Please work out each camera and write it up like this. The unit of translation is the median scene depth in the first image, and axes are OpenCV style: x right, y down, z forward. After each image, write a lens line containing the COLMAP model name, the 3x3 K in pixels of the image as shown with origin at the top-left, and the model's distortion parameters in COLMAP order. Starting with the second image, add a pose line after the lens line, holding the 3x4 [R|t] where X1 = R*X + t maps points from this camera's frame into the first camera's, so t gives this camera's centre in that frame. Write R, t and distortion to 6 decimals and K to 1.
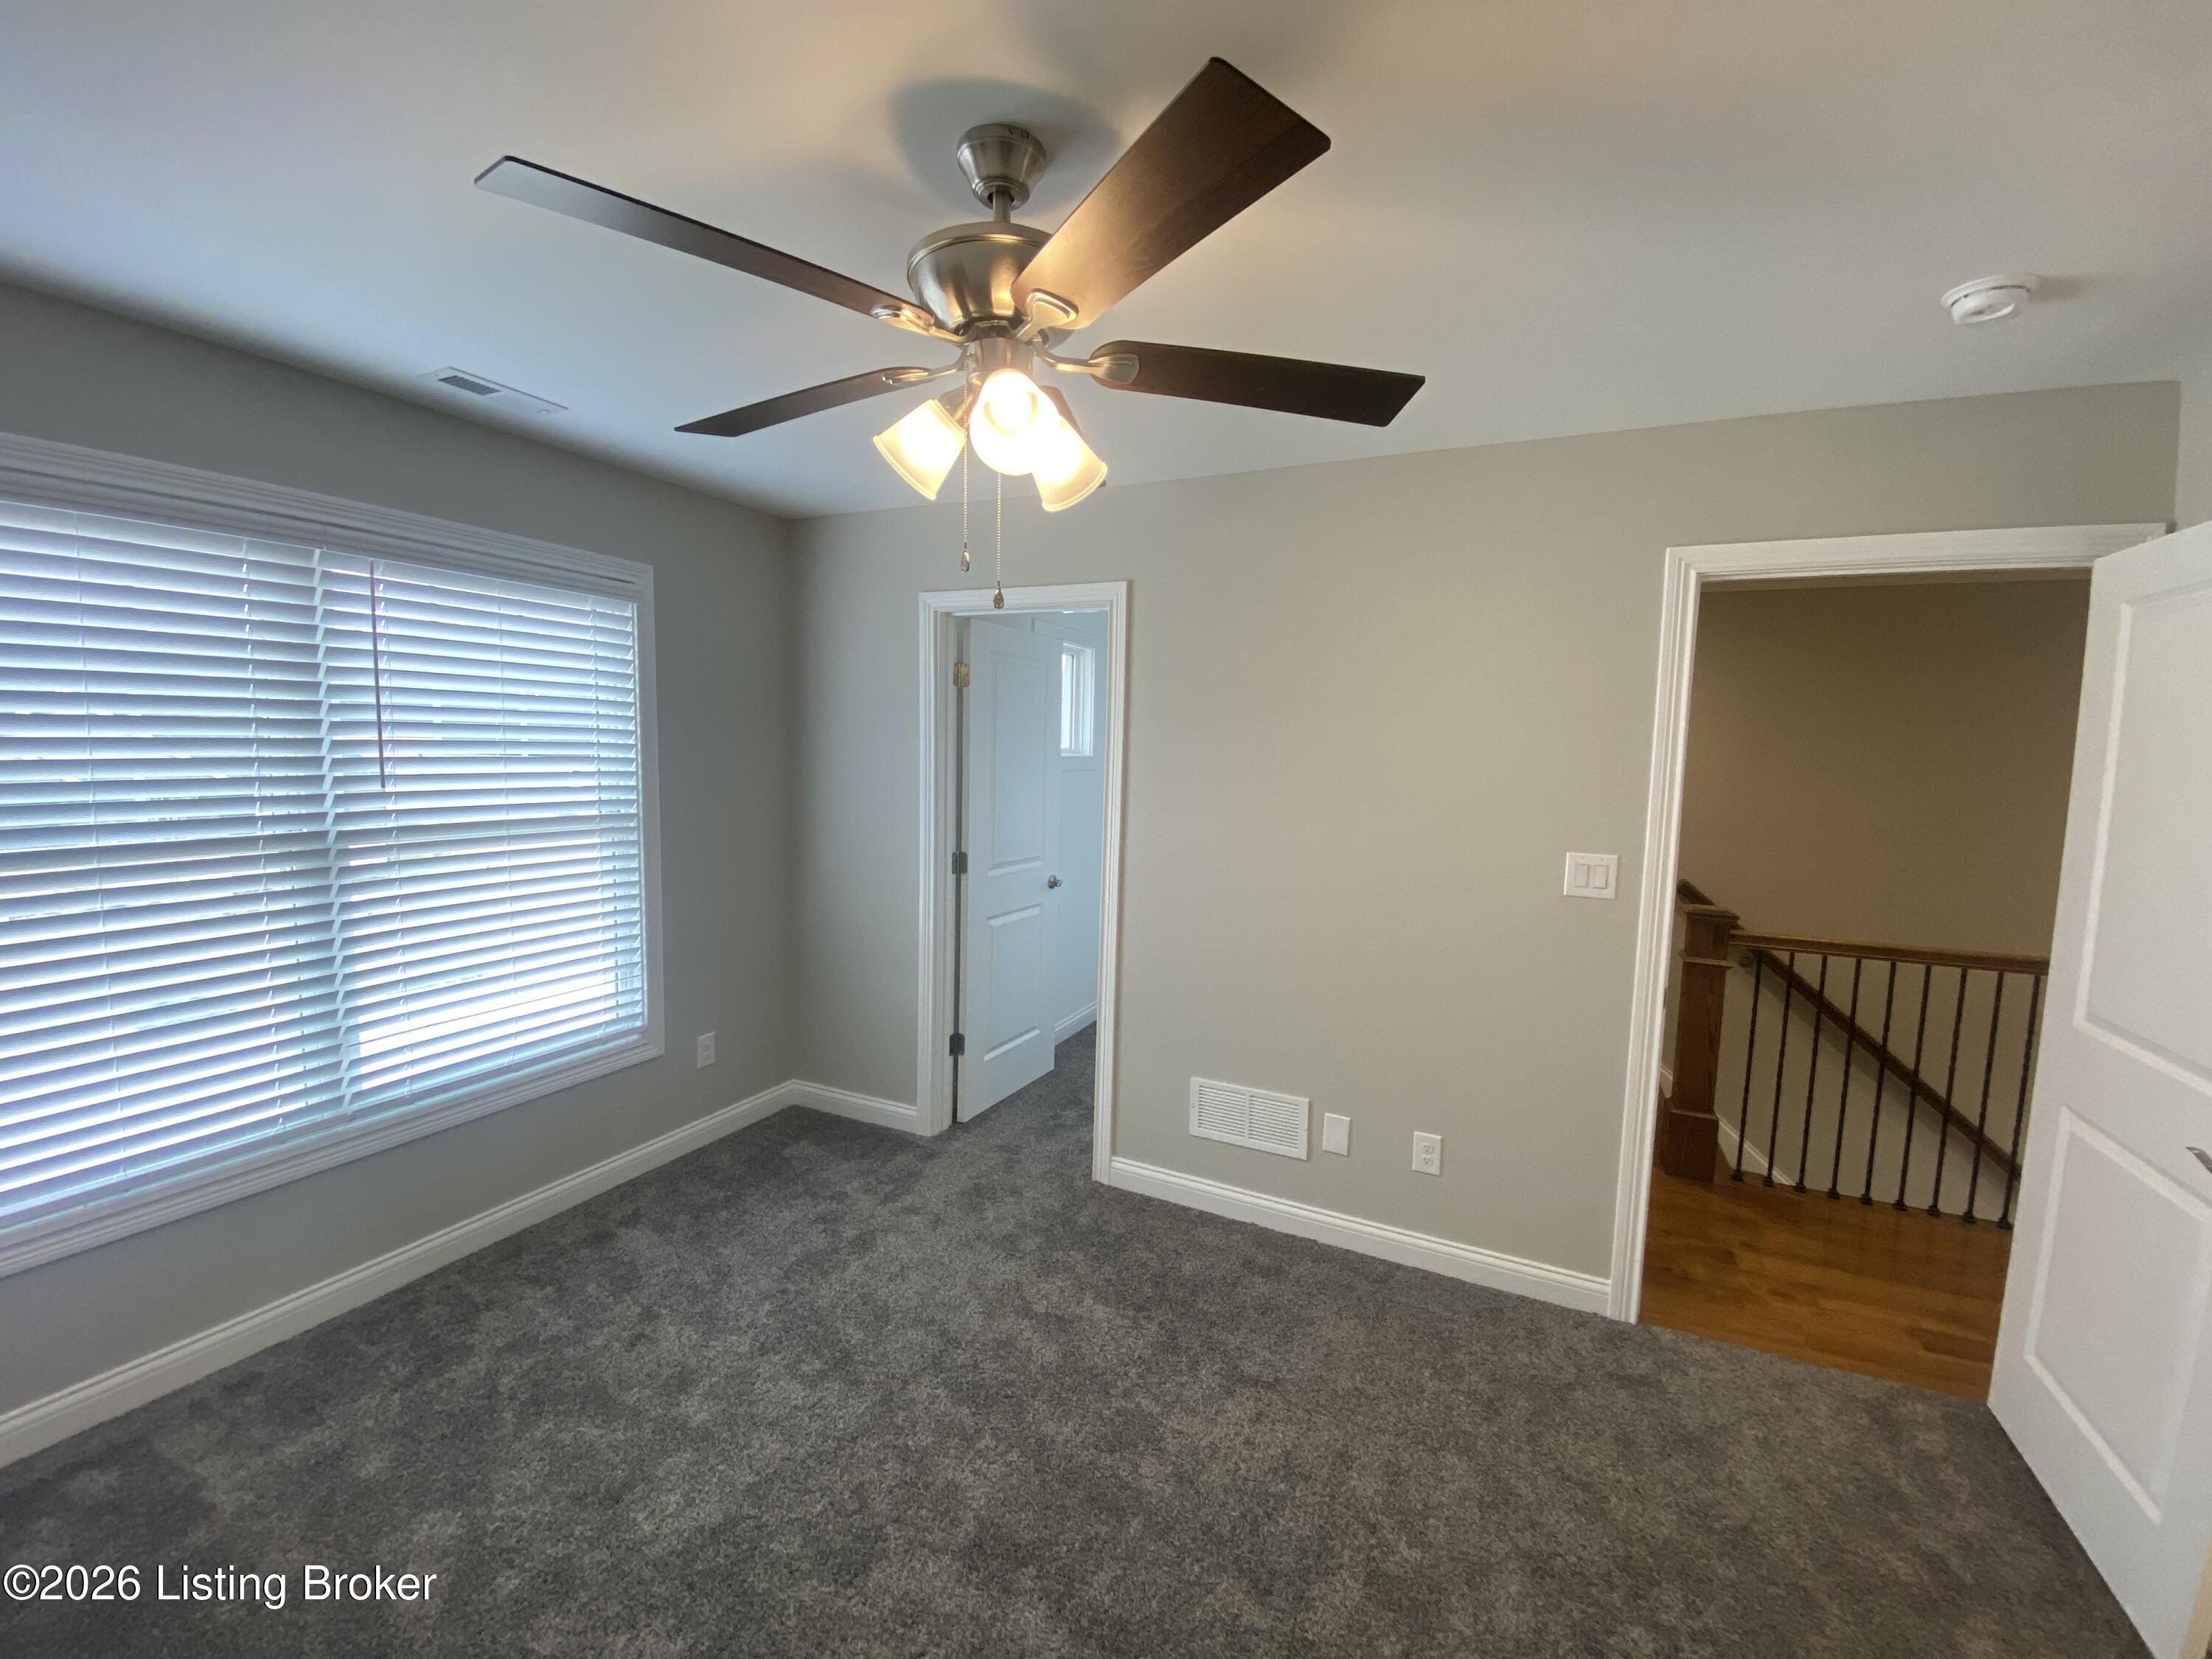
lens RADIAL K [[888.6, 0, 1094.3], [0, 888.6, 841.2], [0, 0, 1]] dist [-0.000518, -0.000160]
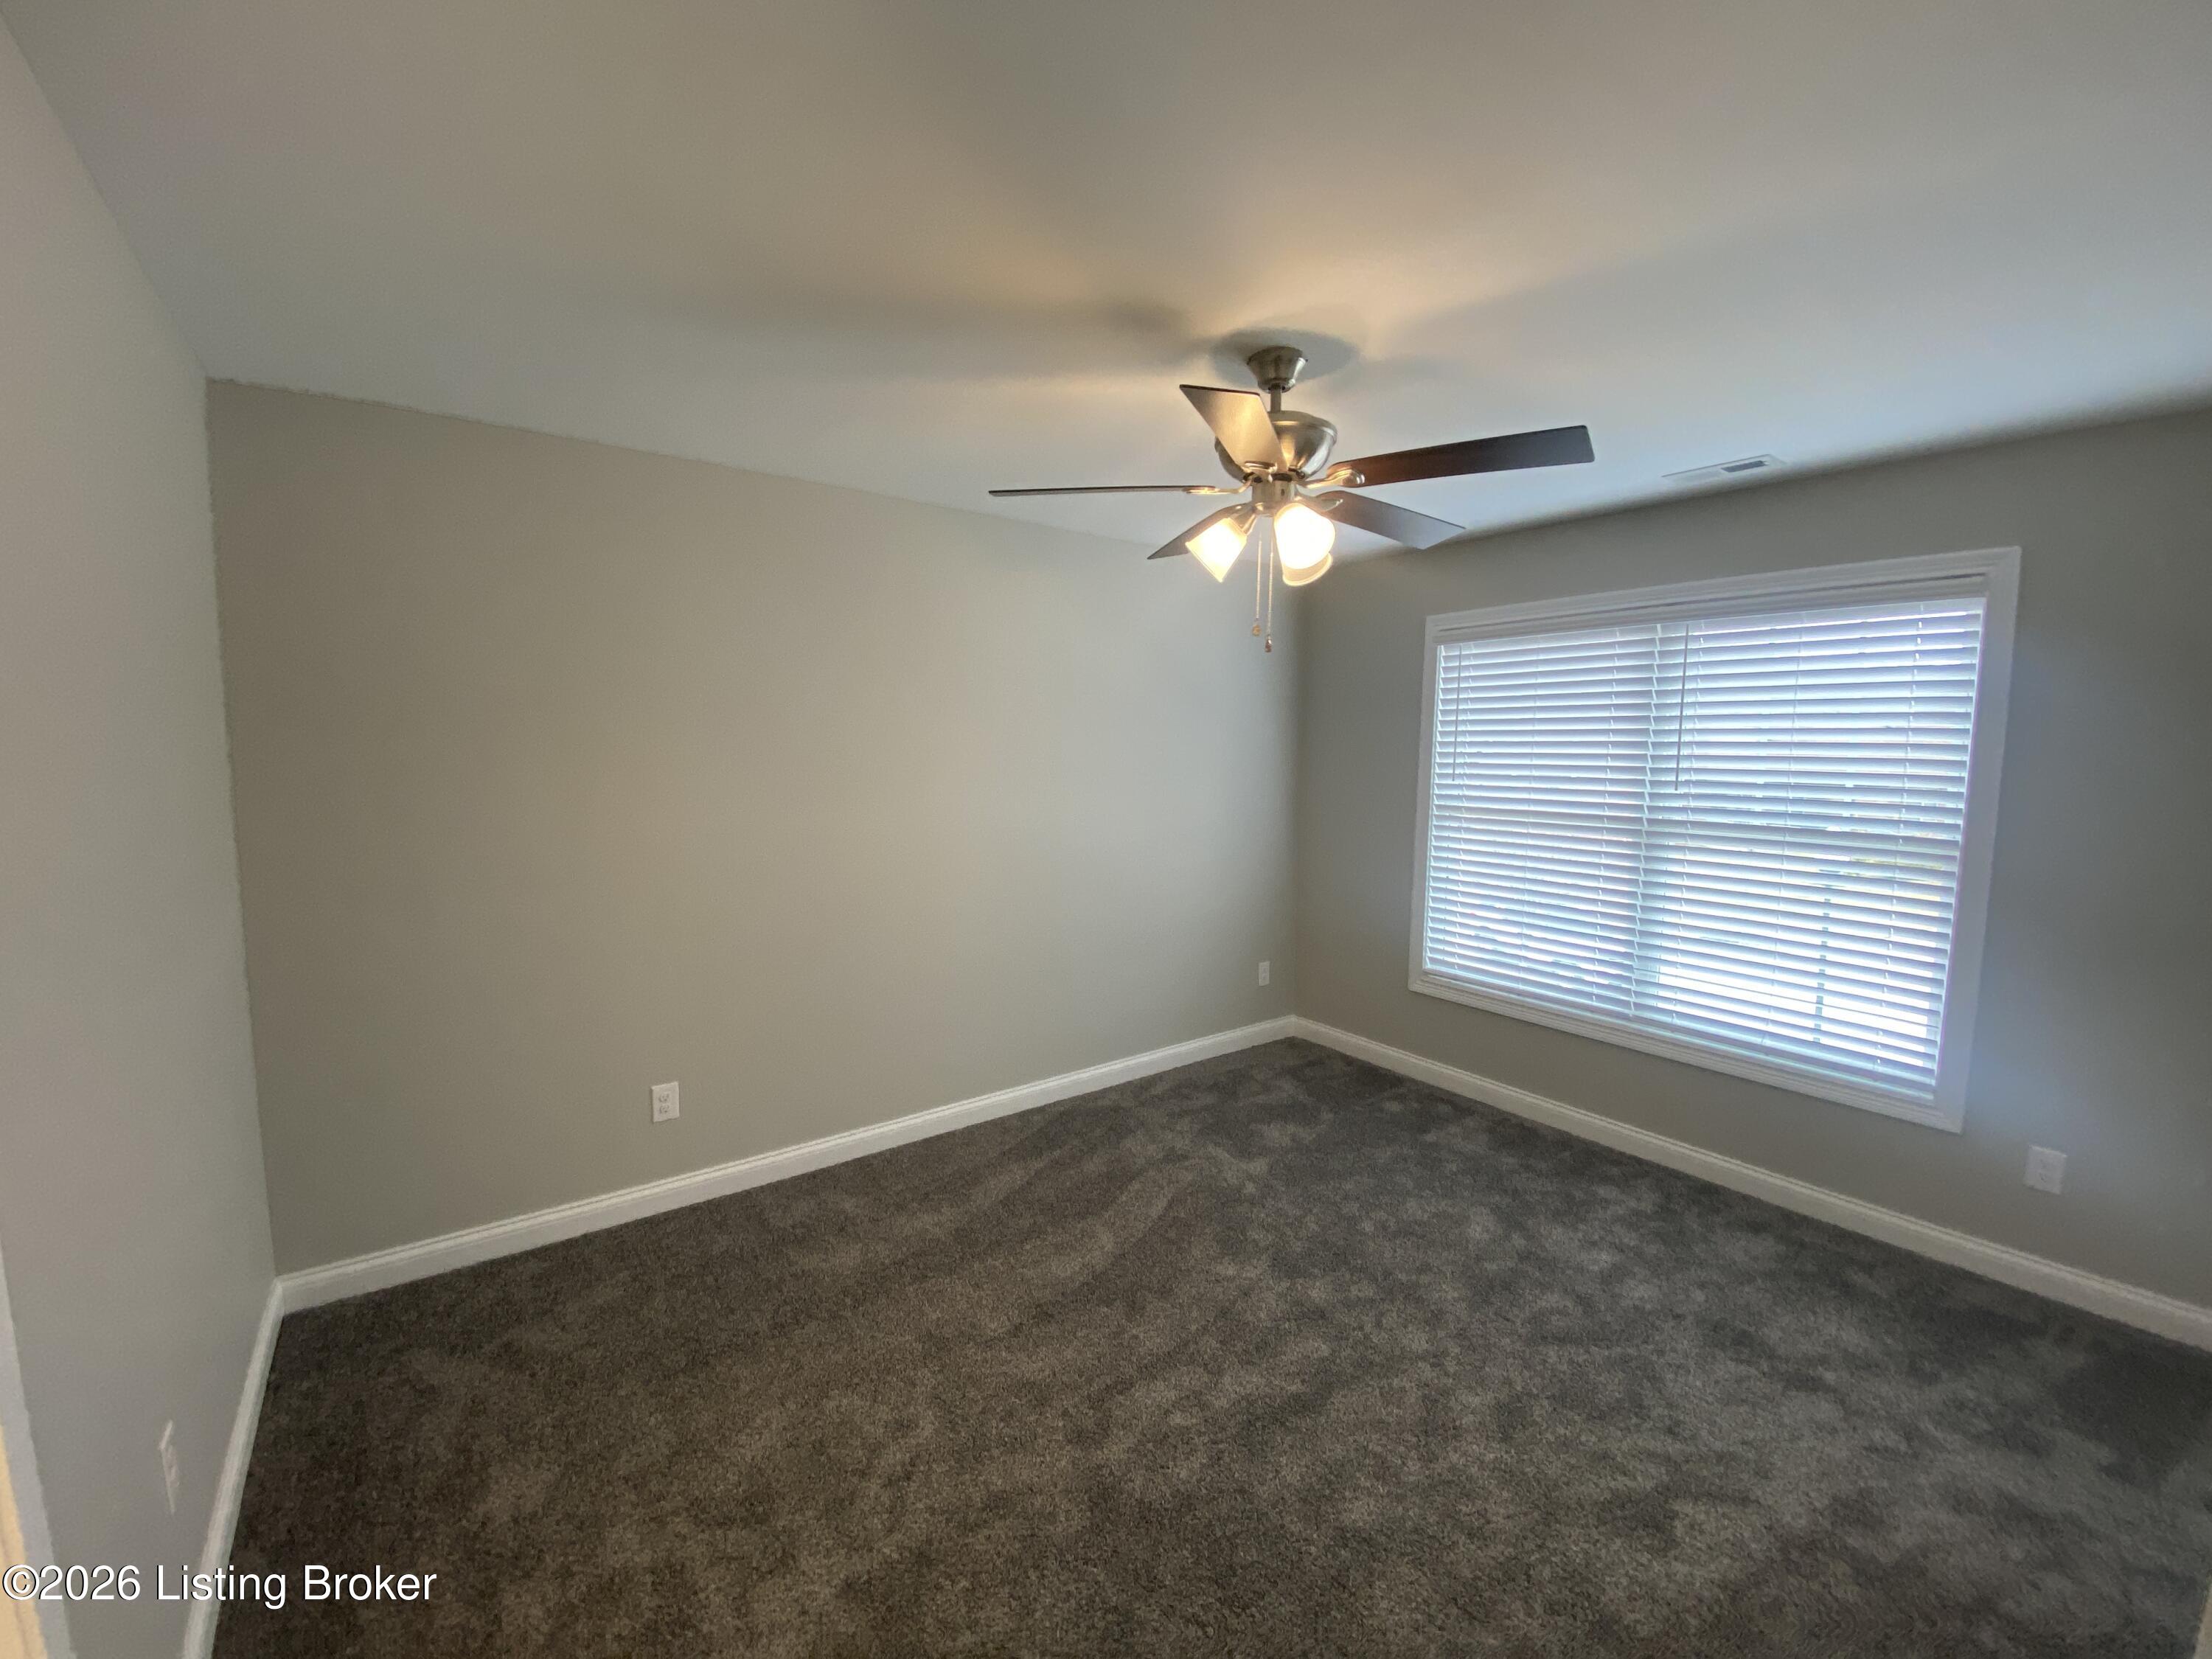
lens RADIAL K [[897.5, 0, 1117.5], [0, 897.5, 830.2], [0, 0, 1]] dist [-0.001238, -0.016424]
pose [[-0.433761, 0.068153, -0.898447, 0.718877], [-0.110418, 0.985599, 0.128073, -0.073196], [0.894237, 0.154758, -0.419989, 0.741357]]
